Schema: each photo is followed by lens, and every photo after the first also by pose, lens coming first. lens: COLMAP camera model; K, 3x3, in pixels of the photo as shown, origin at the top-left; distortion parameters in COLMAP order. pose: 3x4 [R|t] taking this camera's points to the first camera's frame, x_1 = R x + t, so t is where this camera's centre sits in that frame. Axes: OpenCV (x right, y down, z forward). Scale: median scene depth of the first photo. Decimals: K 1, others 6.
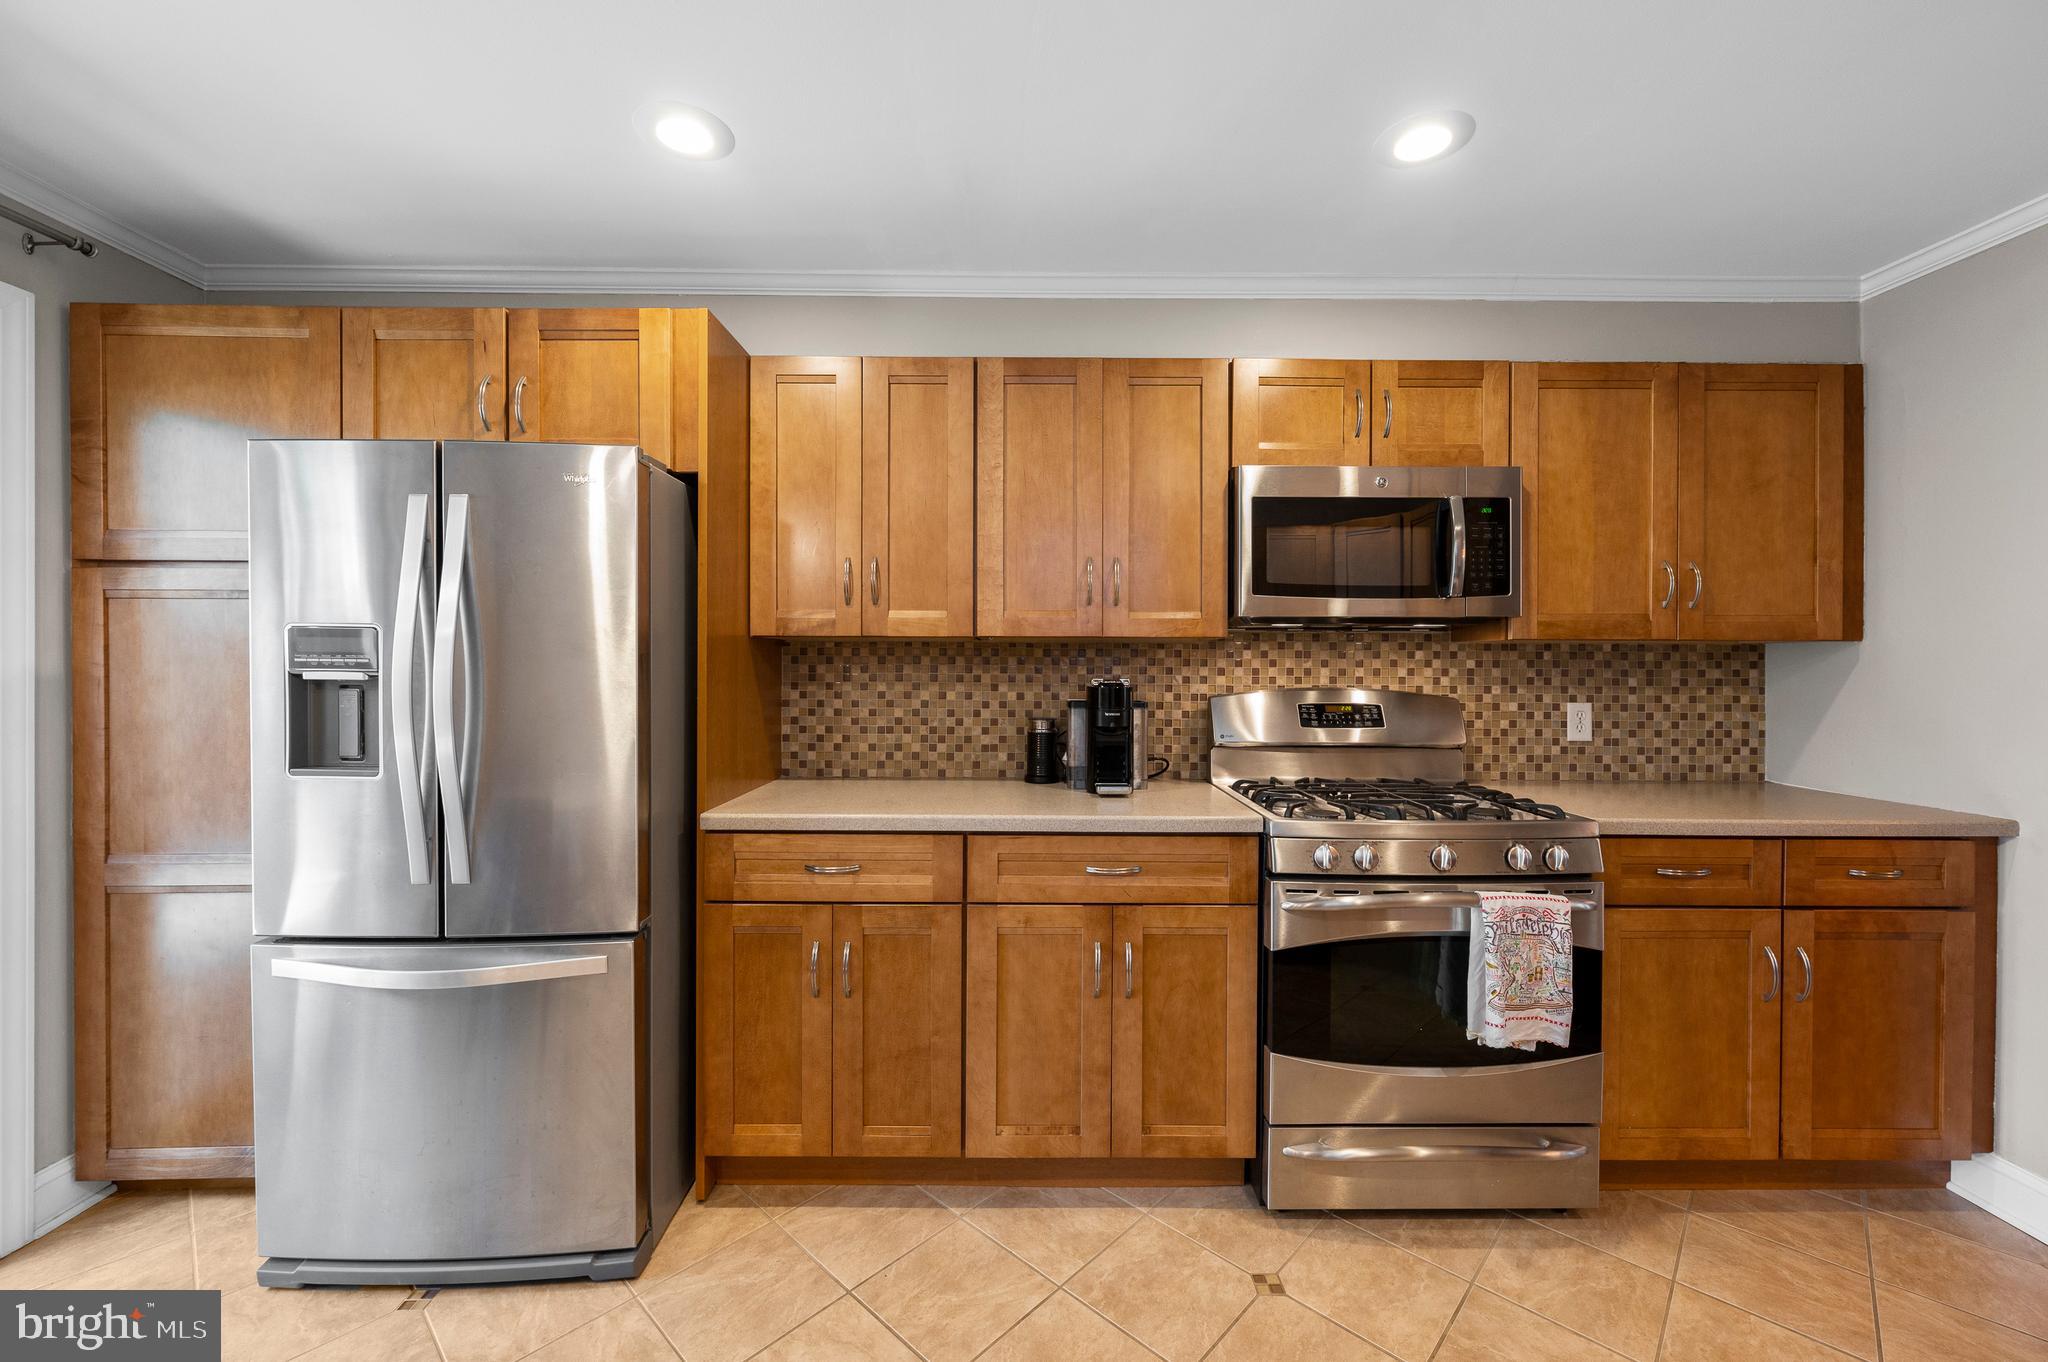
lens RADIAL K [[824.9, 0, 1037.4], [0, 824.9, 668.6], [0, 0, 1]] dist [-0.001287, -0.000546]
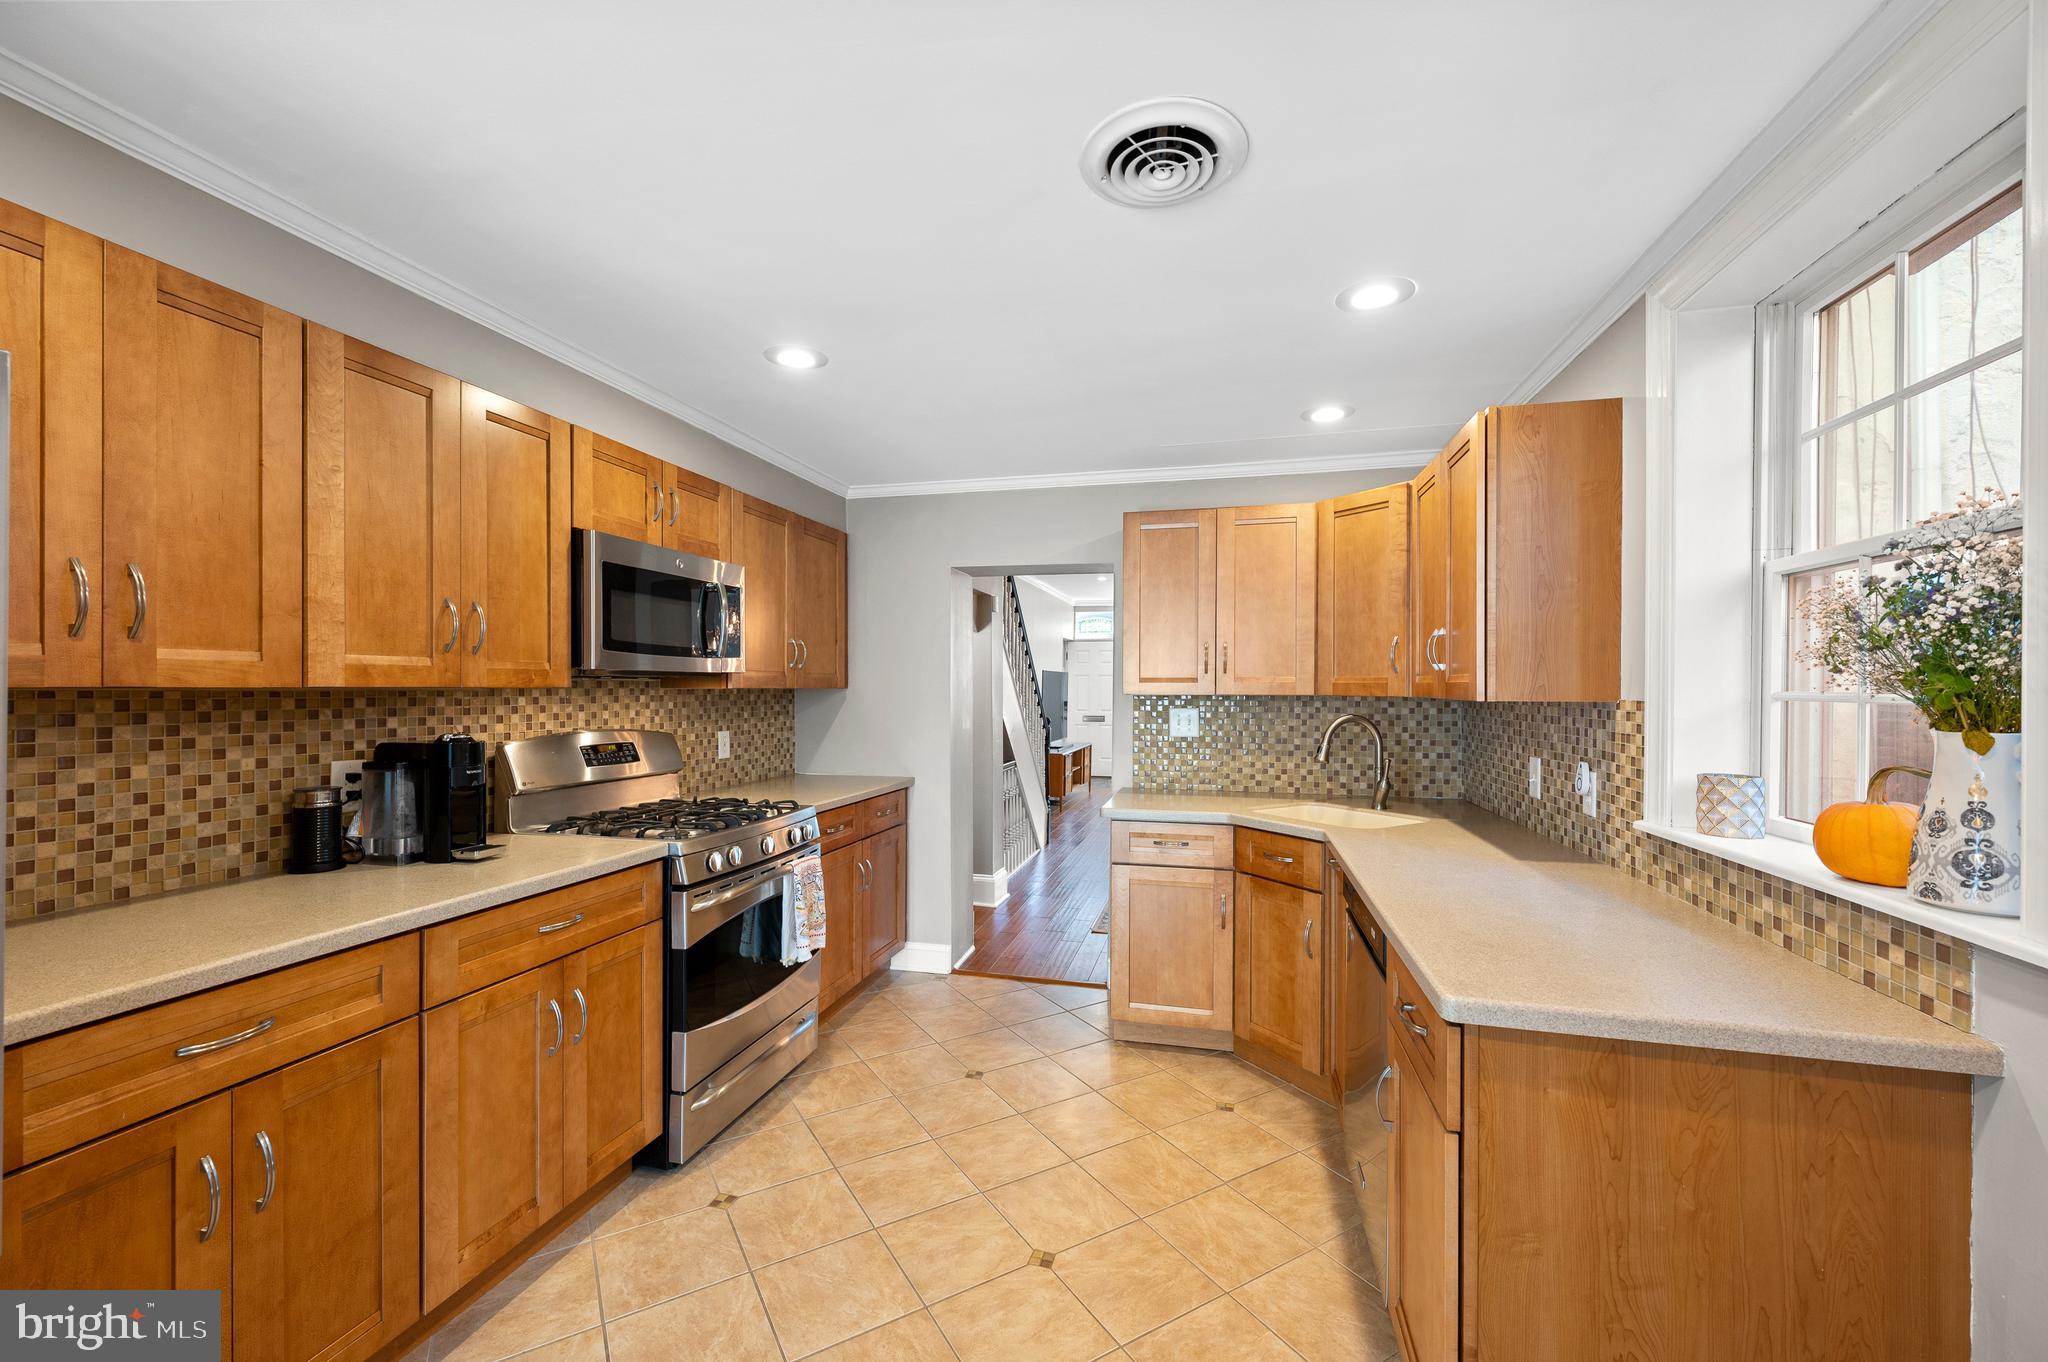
lens RADIAL K [[824.9, 0, 1024.5], [0, 824.9, 691.4], [0, 0, 1]] dist [-0.001287, -0.000546]
pose [[0.255825, -0.007779, 0.966692, -0.563200], [0.004164, 0.999967, 0.006945, -0.033438], [-0.966714, 0.002248, 0.255849, 0.150375]]
